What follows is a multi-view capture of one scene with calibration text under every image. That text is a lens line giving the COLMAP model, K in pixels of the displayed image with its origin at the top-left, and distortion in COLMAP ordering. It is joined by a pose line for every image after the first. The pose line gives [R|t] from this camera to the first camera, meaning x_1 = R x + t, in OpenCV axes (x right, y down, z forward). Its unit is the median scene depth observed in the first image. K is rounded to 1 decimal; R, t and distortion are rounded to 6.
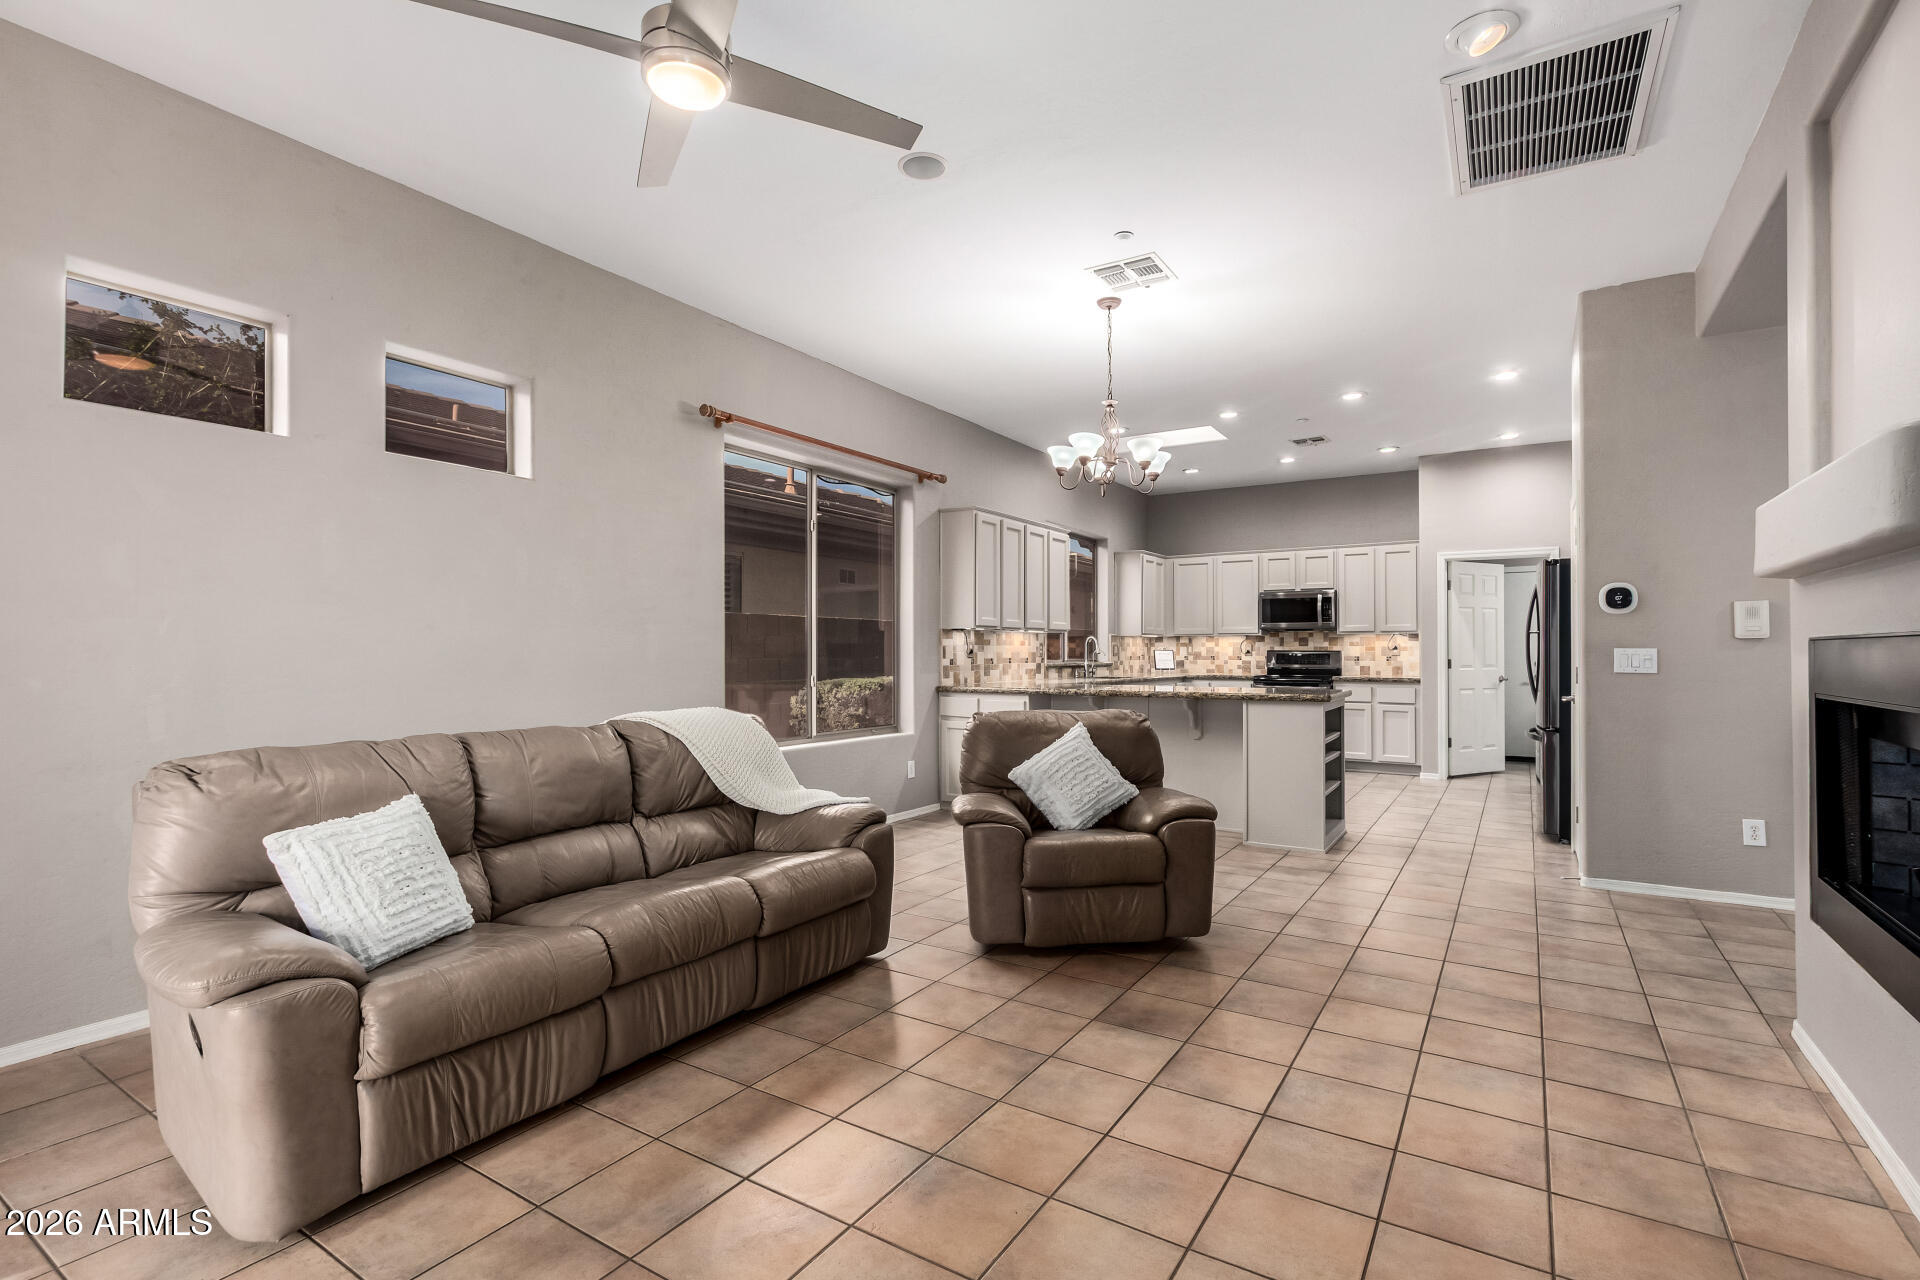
lens RADIAL K [[887.8, 0, 975.7], [0, 887.8, 642.8], [0, 0, 1]] dist [0.009607, -0.002208]
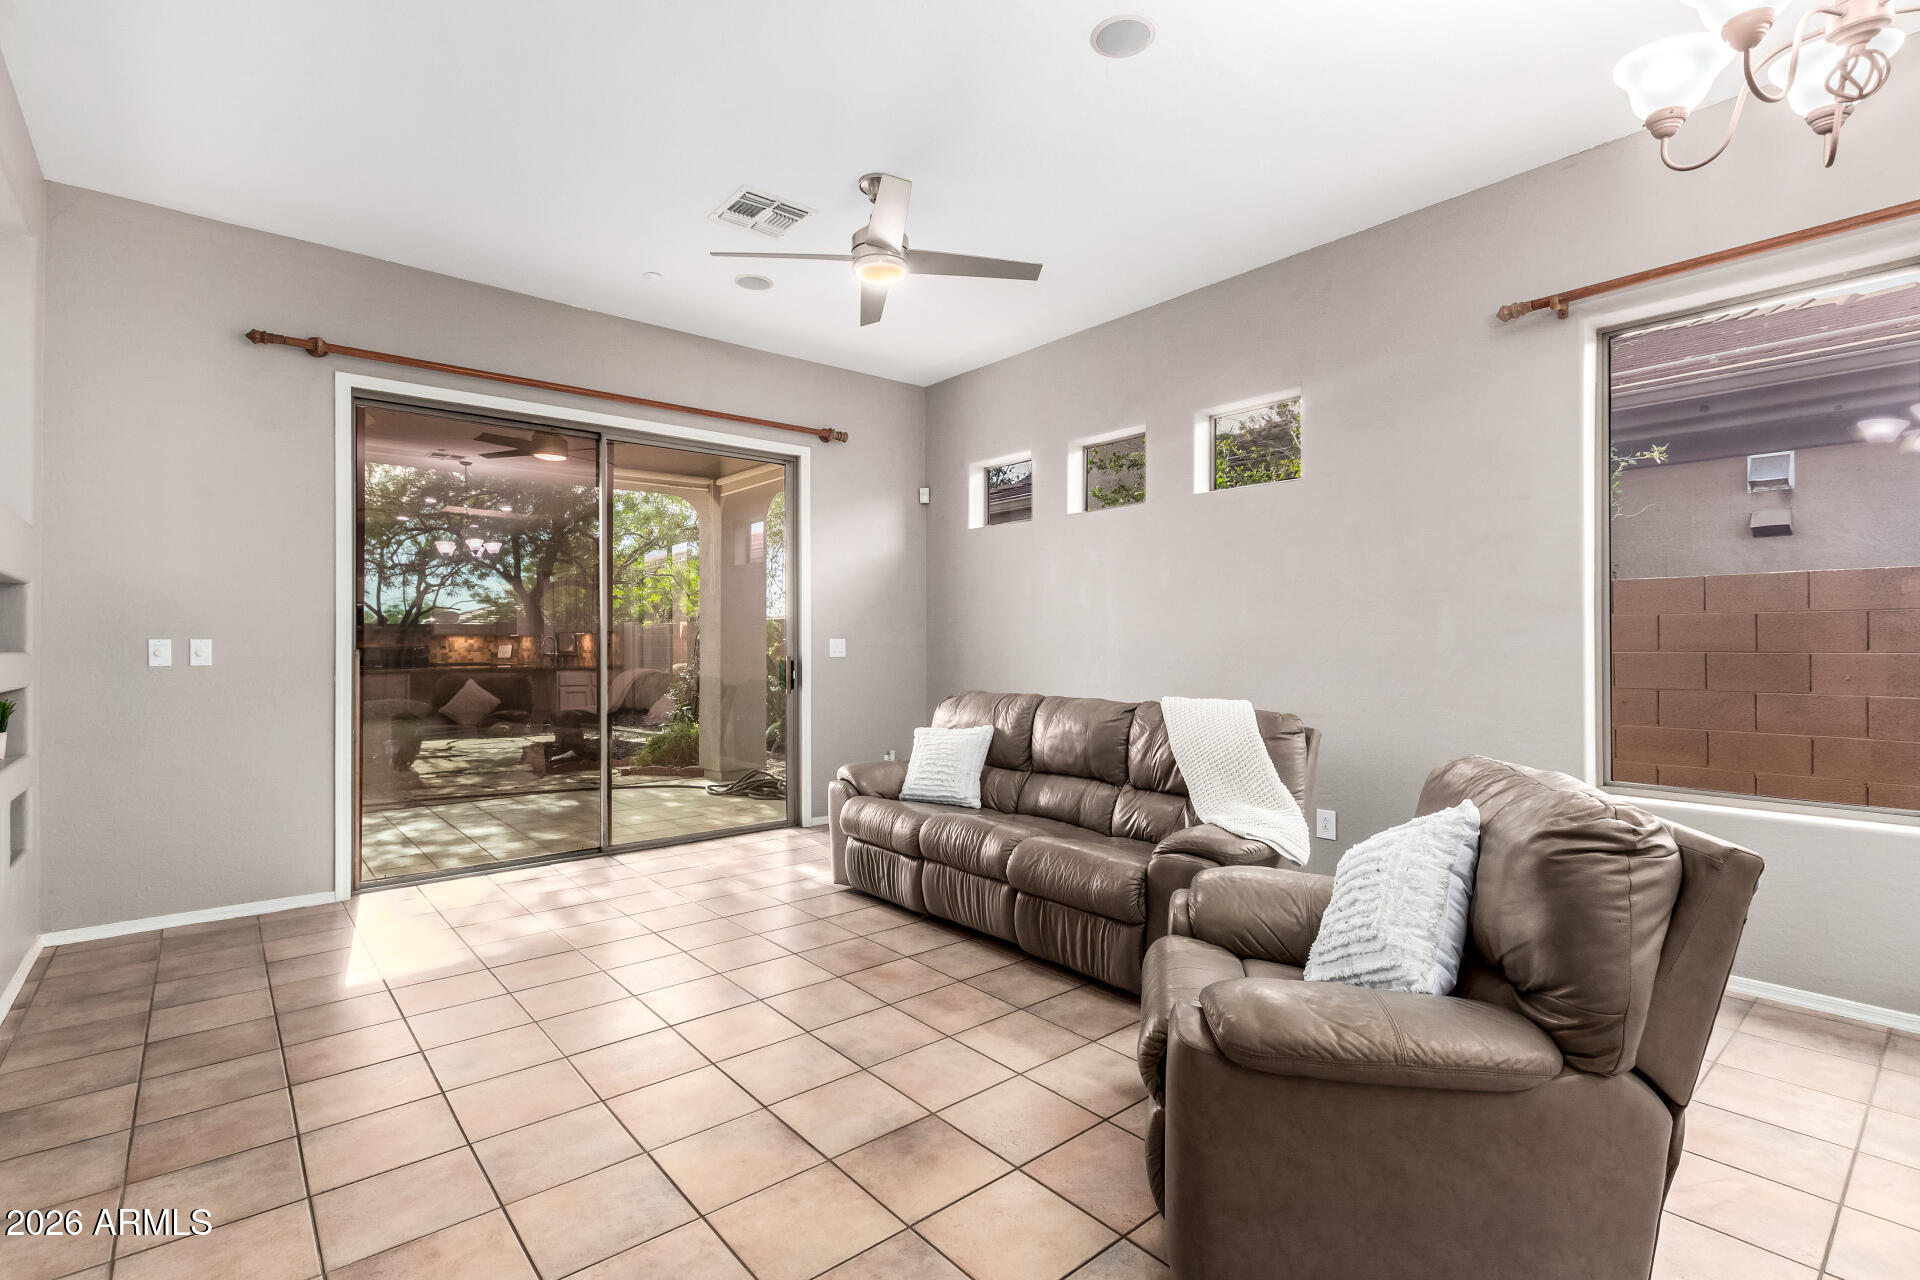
lens RADIAL K [[887.8, 0, 951.8], [0, 887.8, 644.2], [0, 0, 1]] dist [0.009607, -0.002208]
pose [[-0.315528, 0.002299, -0.948913, 0.292509], [0.010368, 0.999946, -0.001025, 0.004656], [0.948860, -0.010162, -0.315535, 0.427442]]
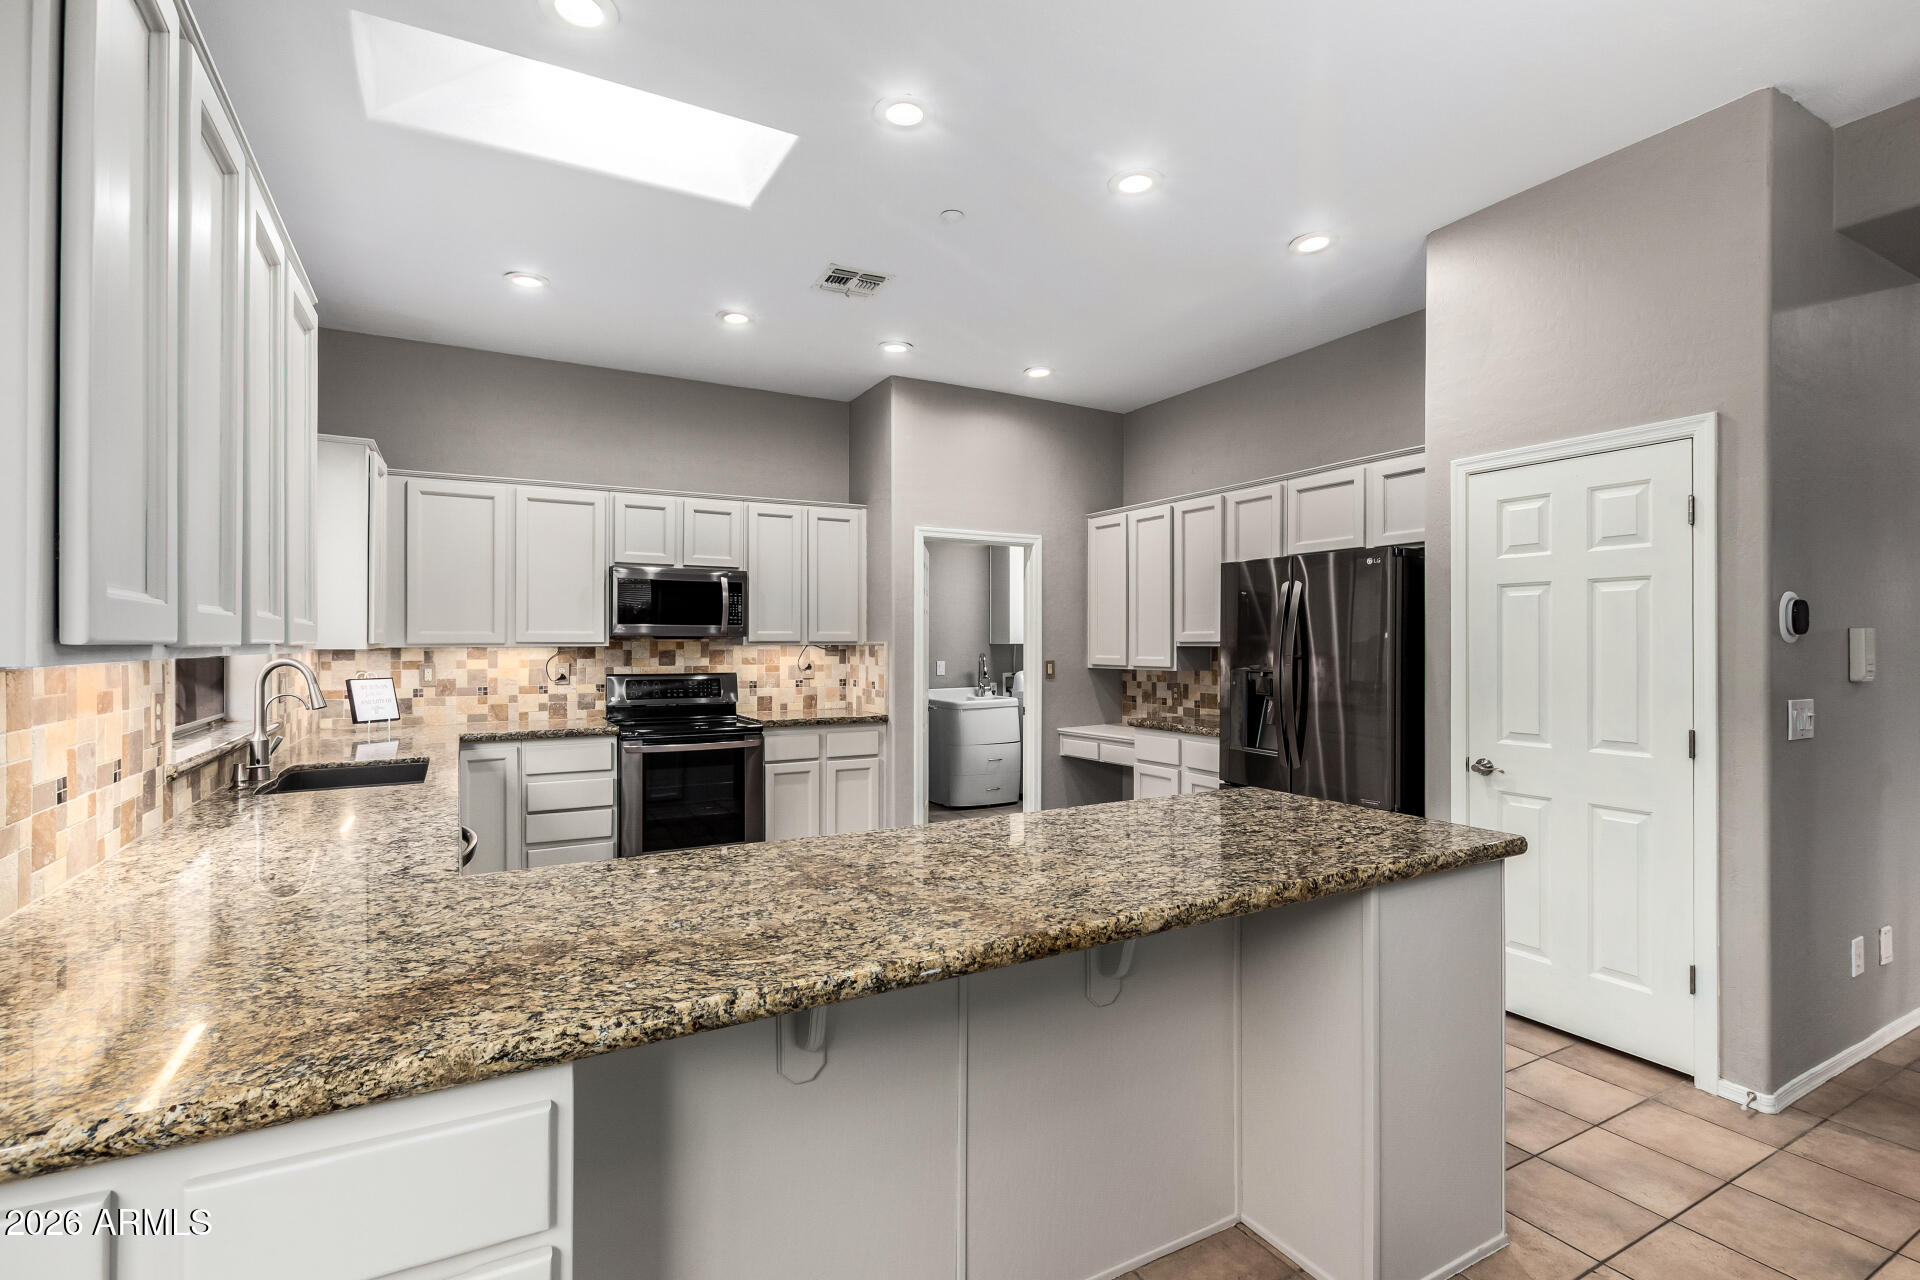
lens RADIAL K [[887.8, 0, 975.5], [0, 887.8, 639.3], [0, 0, 1]] dist [0.009607, -0.002208]
pose [[0.486376, 0.004328, 0.873739, -0.037031], [-0.007911, 0.999969, -0.000550, -0.016077], [-0.873714, -0.006645, 0.486395, 0.620721]]
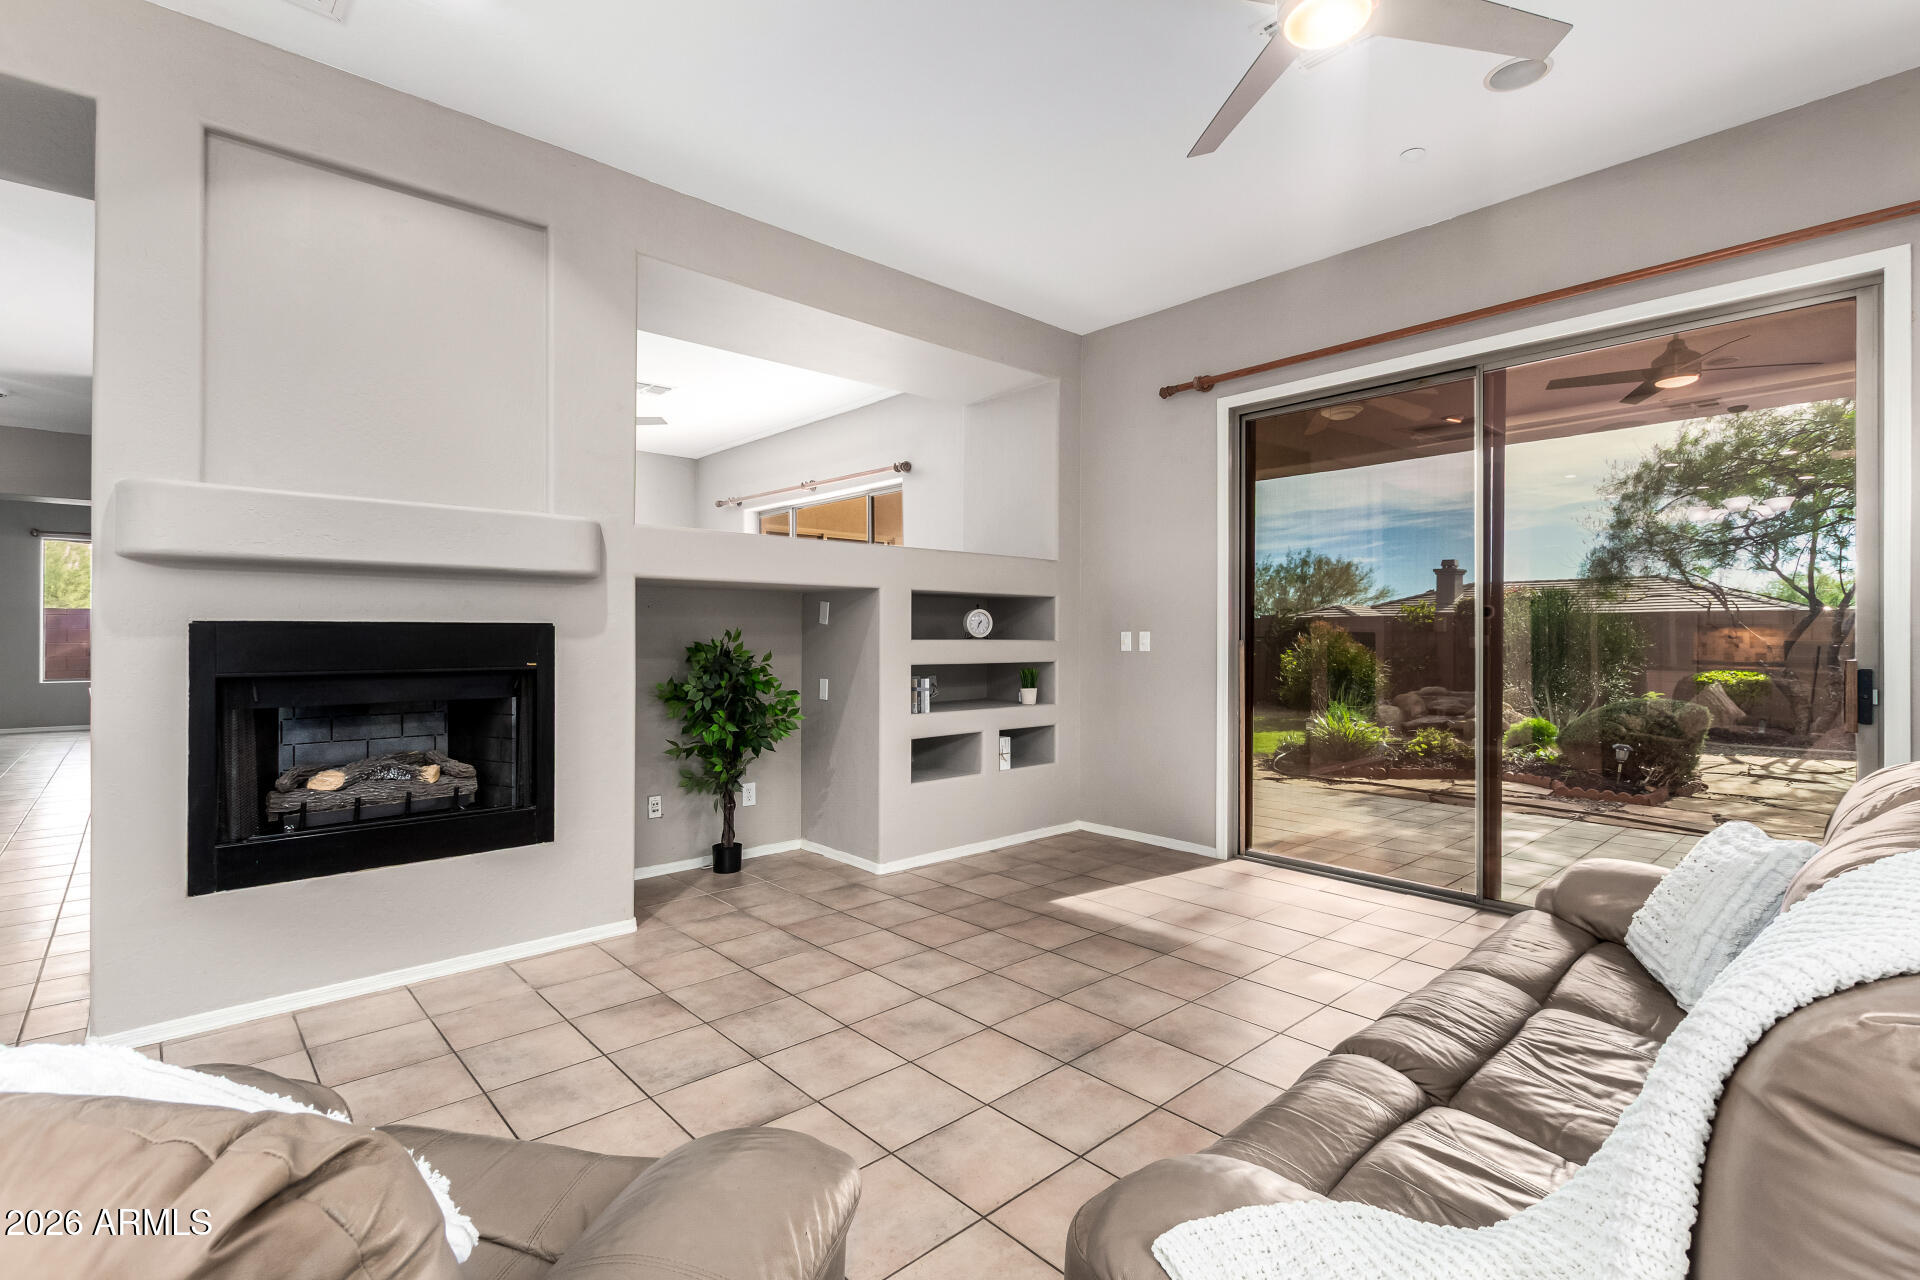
lens RADIAL K [[887.8, 0, 976.8], [0, 887.8, 640.9], [0, 0, 1]] dist [0.009607, -0.002208]
pose [[-0.962481, -0.004133, 0.271317, -0.061314], [-0.004785, 0.999987, -0.001741, 0.005522], [-0.271307, -0.002974, -0.962488, 0.531959]]
